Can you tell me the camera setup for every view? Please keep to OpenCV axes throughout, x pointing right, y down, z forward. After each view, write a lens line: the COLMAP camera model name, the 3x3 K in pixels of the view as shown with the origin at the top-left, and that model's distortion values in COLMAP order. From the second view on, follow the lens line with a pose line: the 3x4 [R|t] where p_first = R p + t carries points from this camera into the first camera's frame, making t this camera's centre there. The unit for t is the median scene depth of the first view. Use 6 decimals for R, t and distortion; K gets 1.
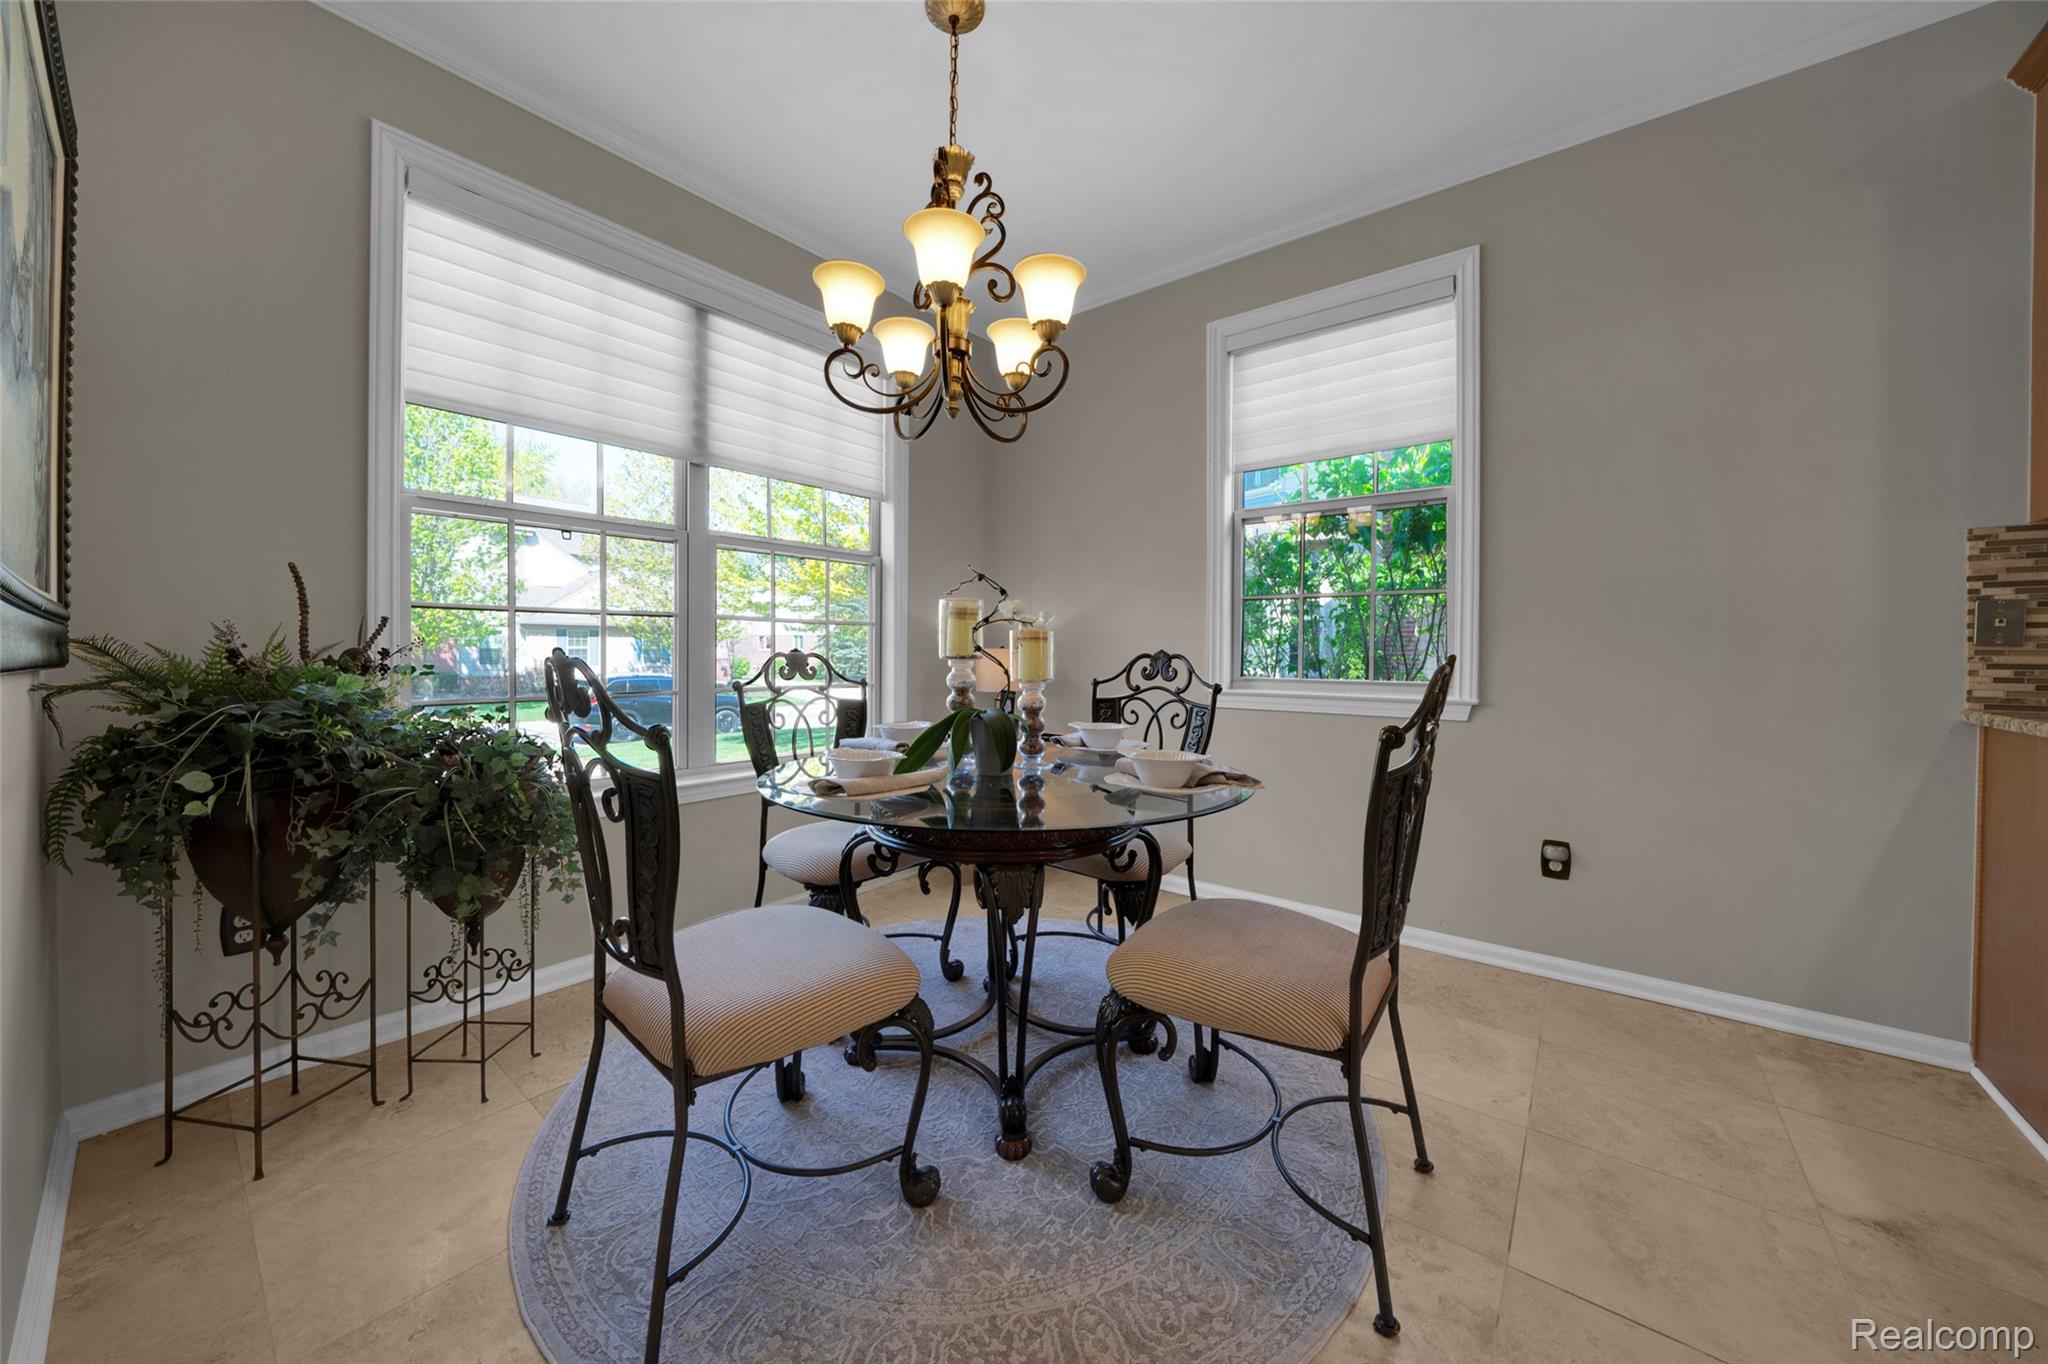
lens RADIAL K [[754.7, 0, 1024.0], [0, 754.7, 645.4], [0, 0, 1]] dist [-0.000408, -0.000025]
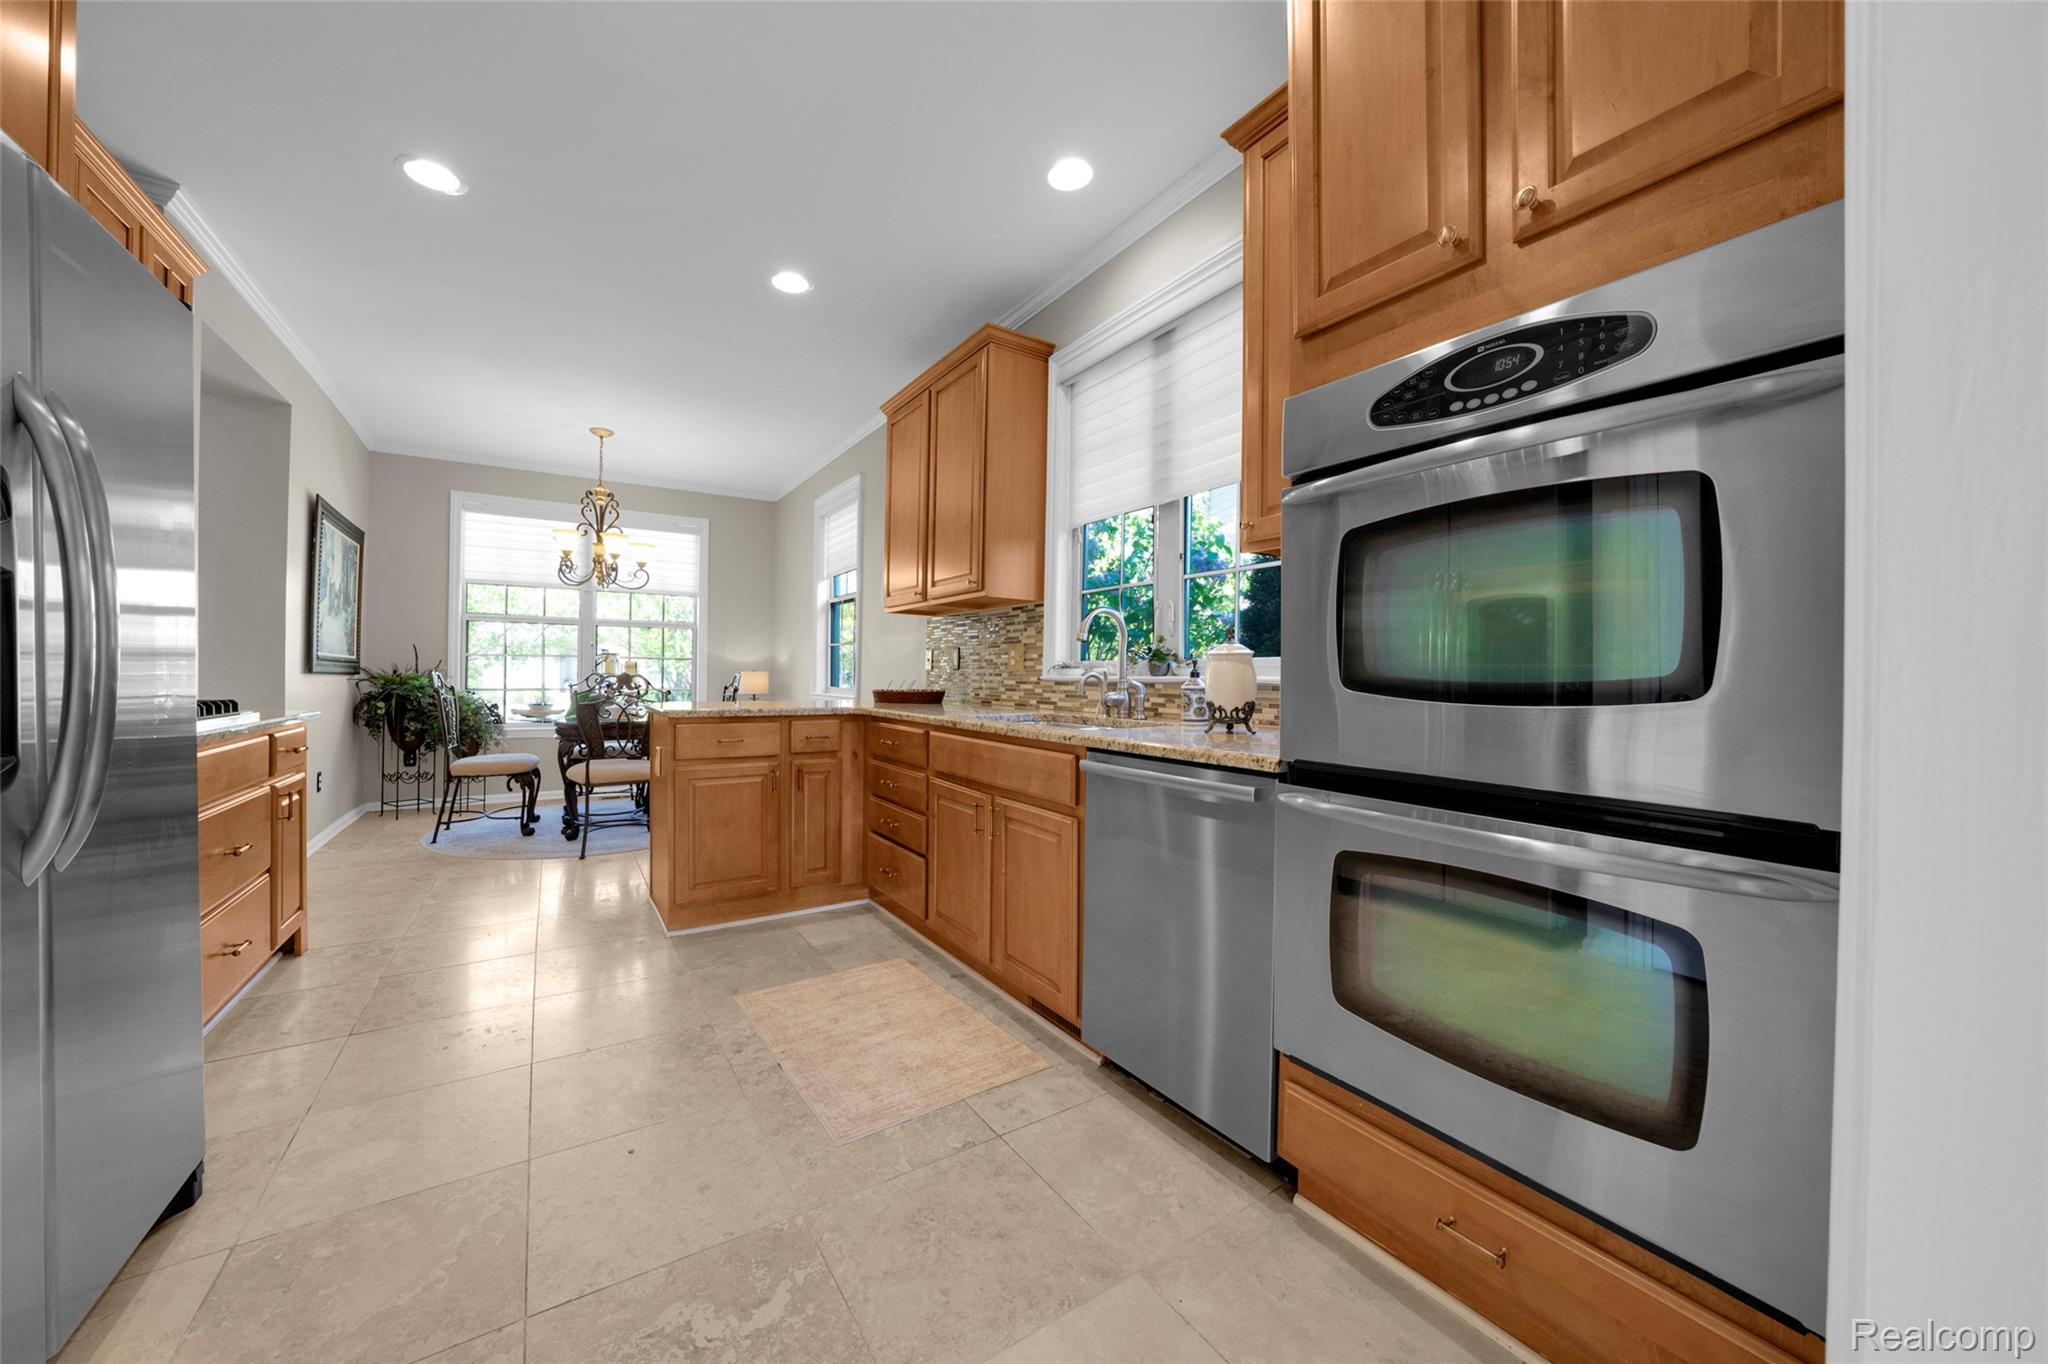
lens RADIAL K [[706.9, 0, 969.7], [0, 706.9, 676.4], [0, 0, 1]] dist [-0.000593, -0.000026]
pose [[0.927690, 0.004833, -0.373321, 1.998026], [-0.002456, 0.999974, 0.006843, 0.003789], [0.373344, -0.005432, 0.927677, -0.795293]]
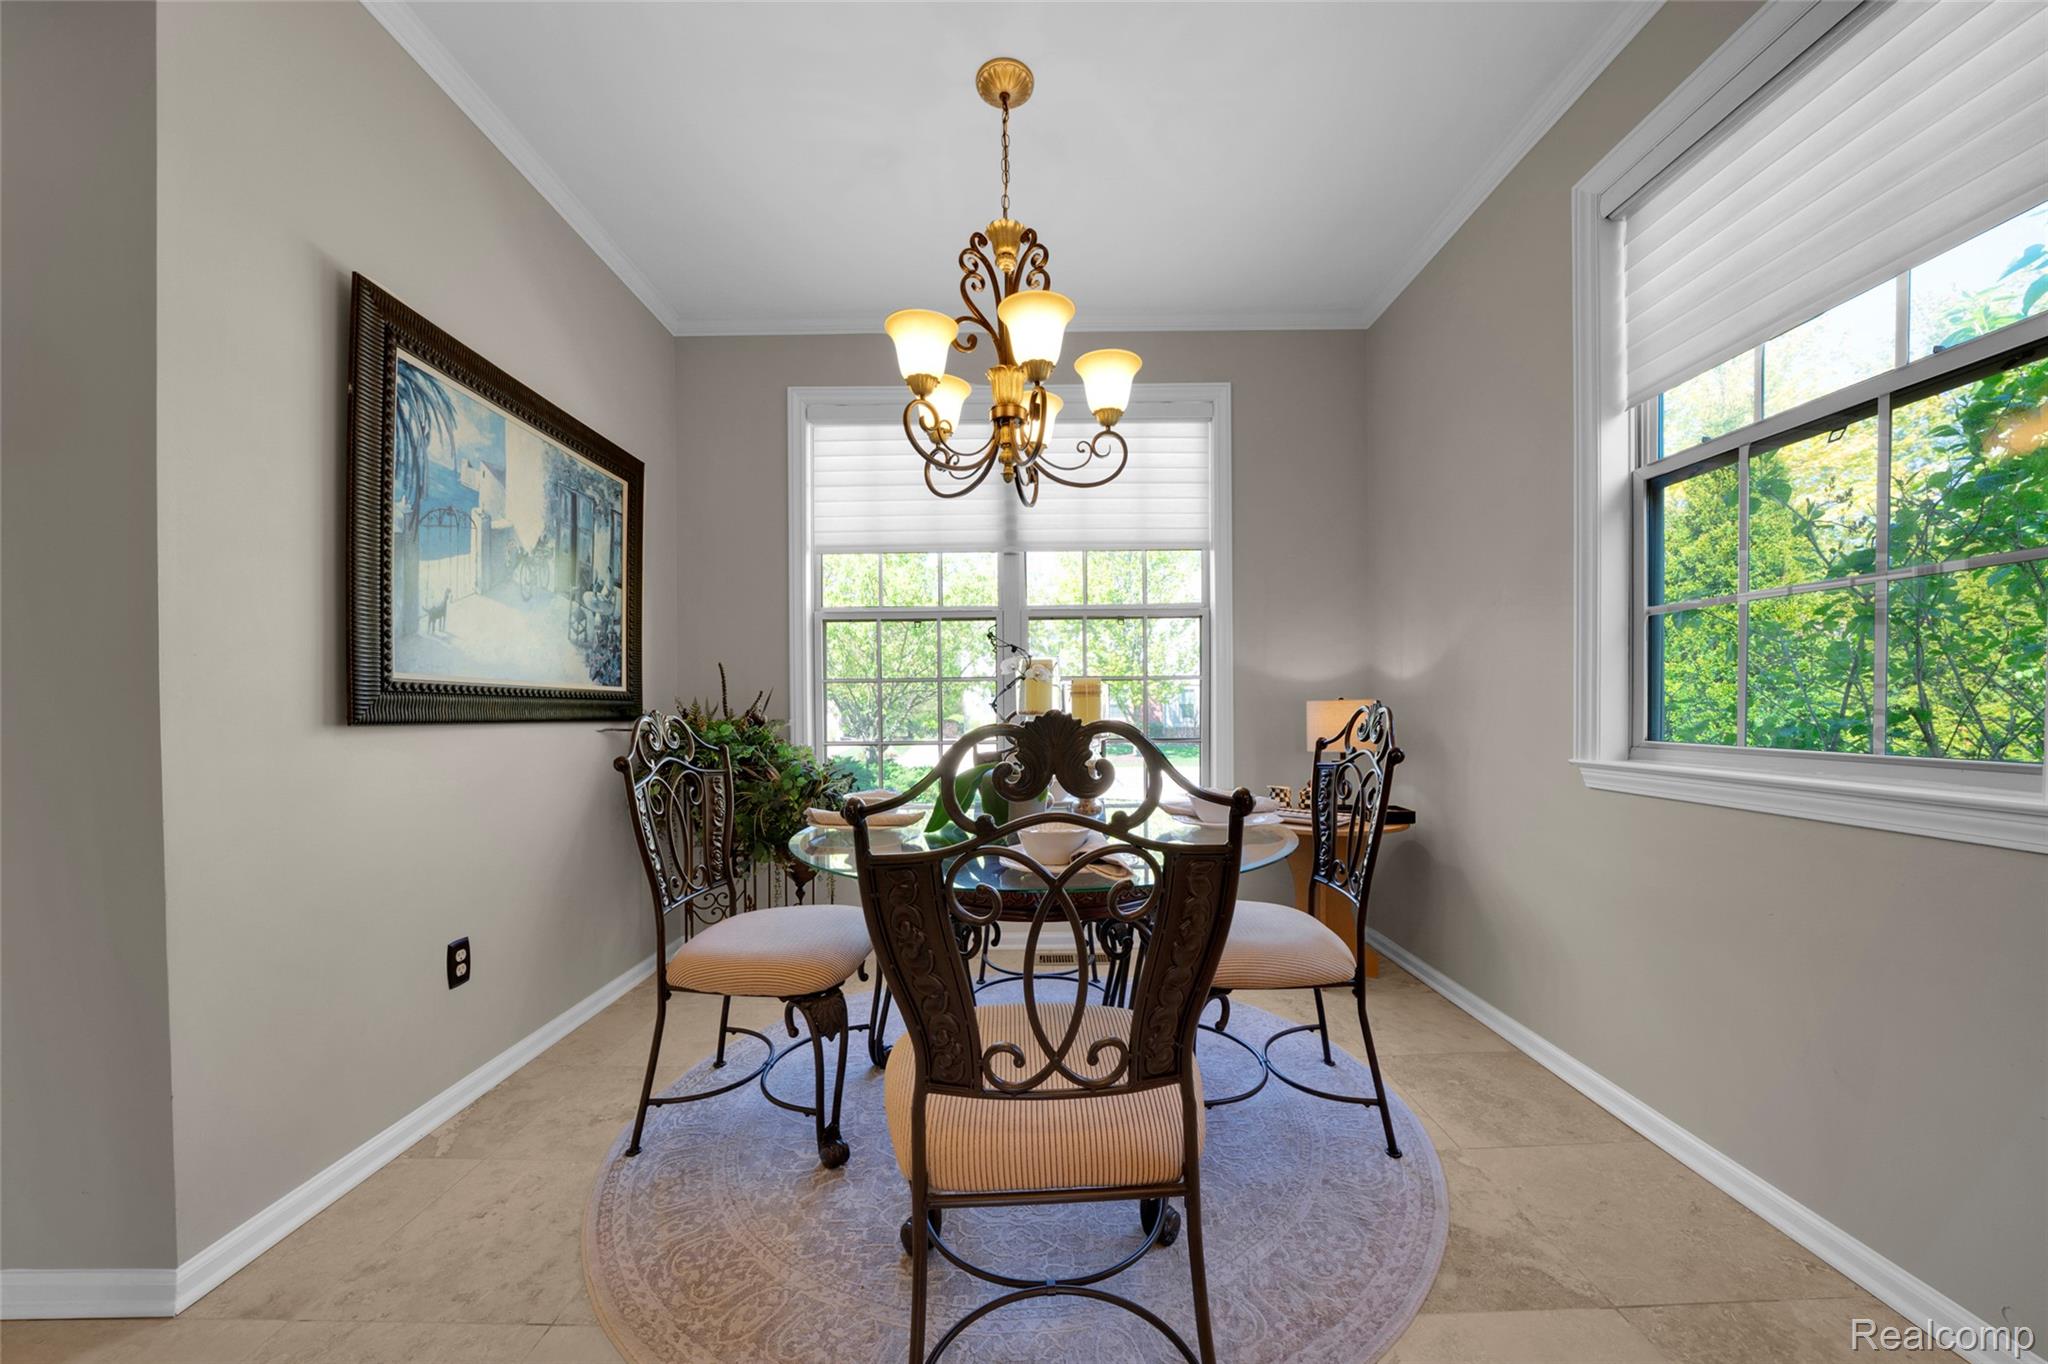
lens RADIAL K [[763.7, 0, 1018.2], [0, 763.7, 708.4], [0, 0, 1]] dist [-0.001395, -0.000079]
pose [[0.609549, -0.008997, -0.792698, 0.731703], [0.018084, 0.999833, 0.002557, 0.006416], [0.792542, -0.015894, 0.609610, 0.360218]]
